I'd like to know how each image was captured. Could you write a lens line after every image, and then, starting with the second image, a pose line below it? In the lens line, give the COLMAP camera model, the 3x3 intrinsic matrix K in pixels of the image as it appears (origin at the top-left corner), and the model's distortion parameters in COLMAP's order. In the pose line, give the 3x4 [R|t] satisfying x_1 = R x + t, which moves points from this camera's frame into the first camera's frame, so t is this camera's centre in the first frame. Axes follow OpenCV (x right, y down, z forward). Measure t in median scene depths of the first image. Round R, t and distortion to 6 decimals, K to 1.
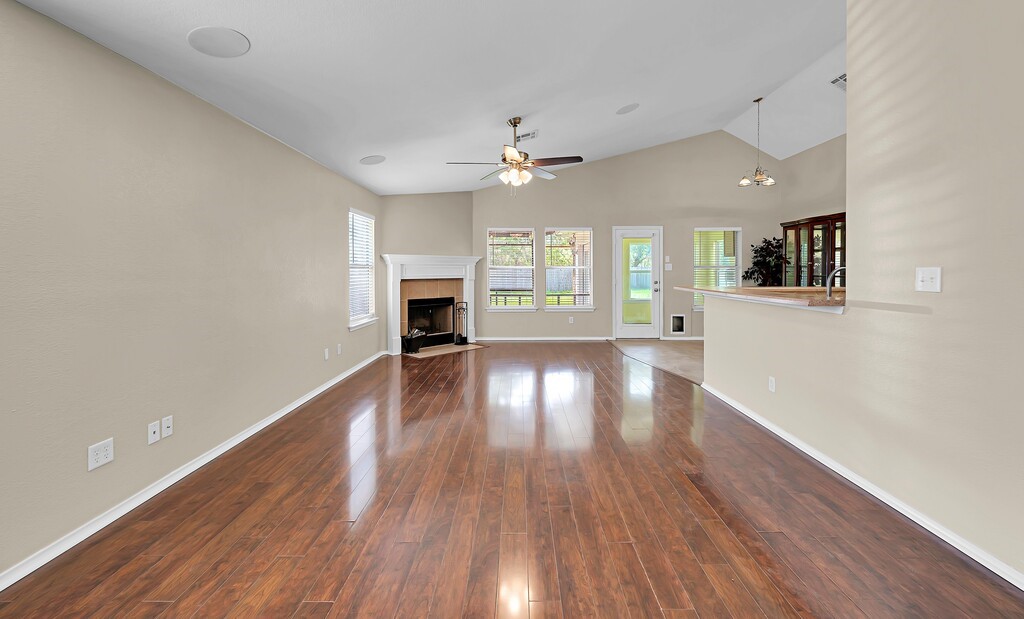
lens RADIAL K [[406.4, 0, 520.4], [0, 406.4, 274.9], [0, 0, 1]] dist [-0.002057, -0.000683]
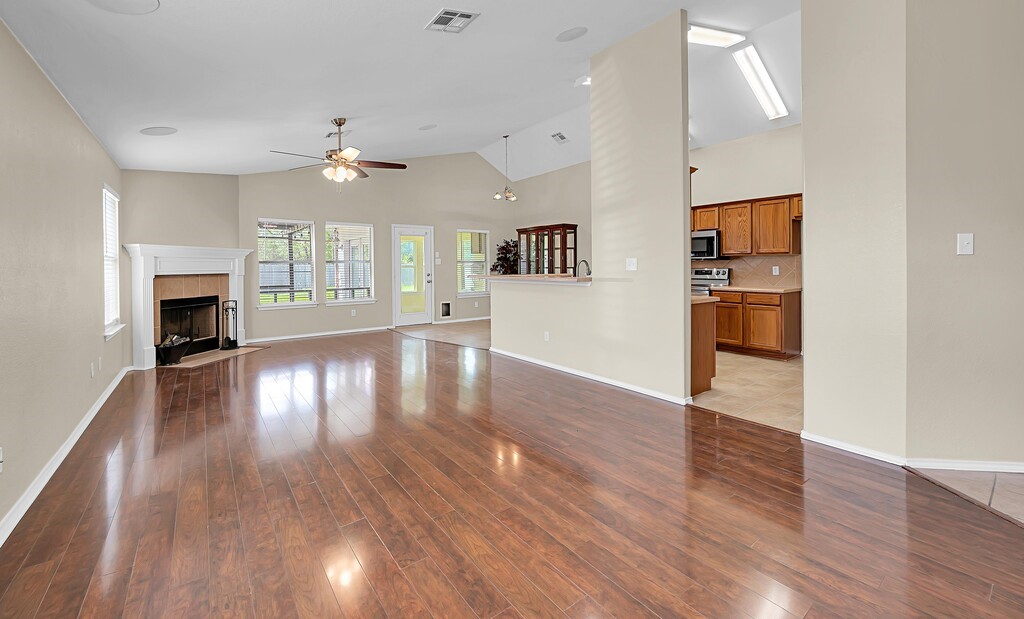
lens RADIAL K [[406.4, 0, 507.9], [0, 406.4, 267.6], [0, 0, 1]] dist [-0.002057, -0.000683]
pose [[0.801772, -0.006816, 0.597591, -0.201484], [0.012948, 0.999898, -0.005967, 0.009336], [-0.597489, 0.012522, 0.801779, -0.068855]]
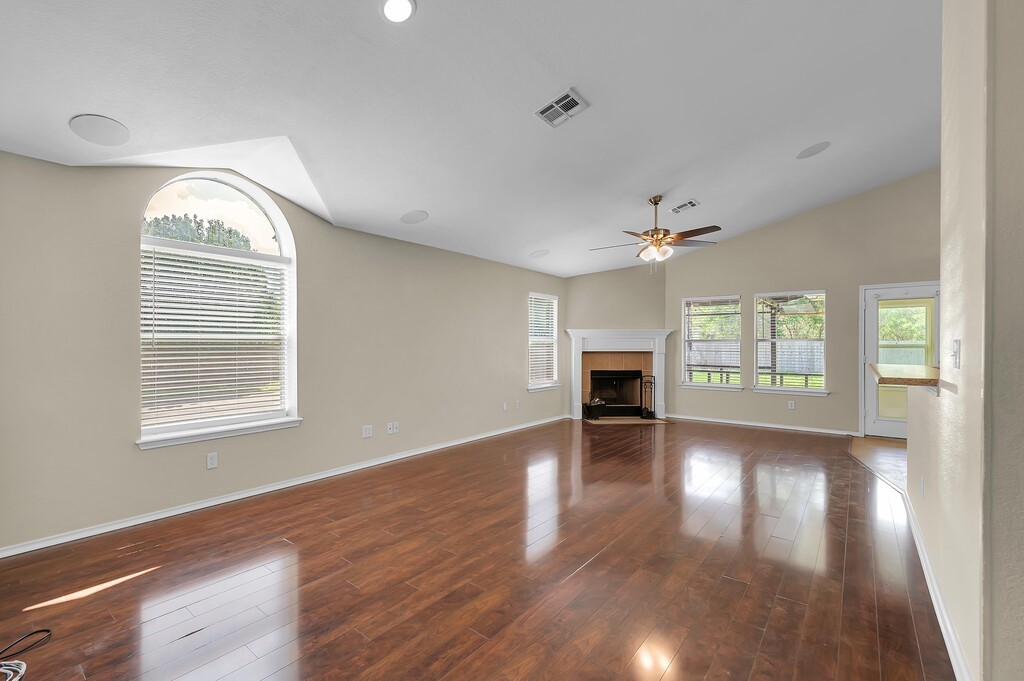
lens RADIAL K [[450.7, 0, 469.0], [0, 450.7, 345.8], [0, 0, 1]] dist [-0.002429, -0.000117]
pose [[0.755576, 0.005811, -0.655035, 0.261986], [-0.010181, 0.999944, -0.002873, 0.002168], [0.654982, 0.008840, 0.755593, -0.122239]]
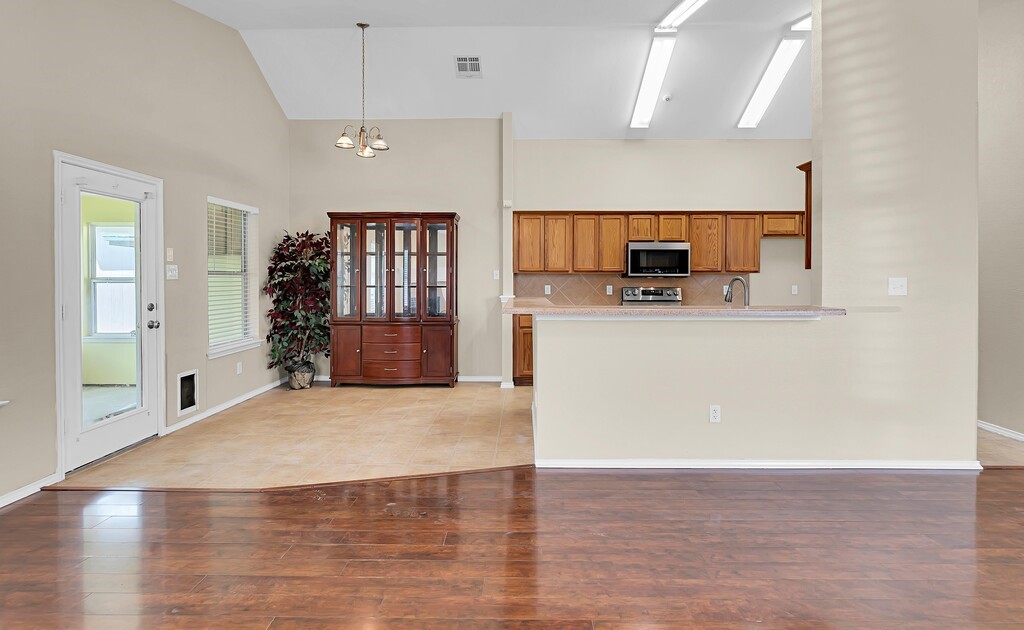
lens RADIAL K [[475.7, 0, 519.2], [0, 475.7, 285.5], [0, 0, 1]] dist [0.000764, -0.000079]
pose [[0.022867, -0.012718, 0.999658, -0.188351], [0.010663, 0.999865, 0.012477, -0.007544], [-0.999682, 0.010374, 0.022999, 0.687291]]
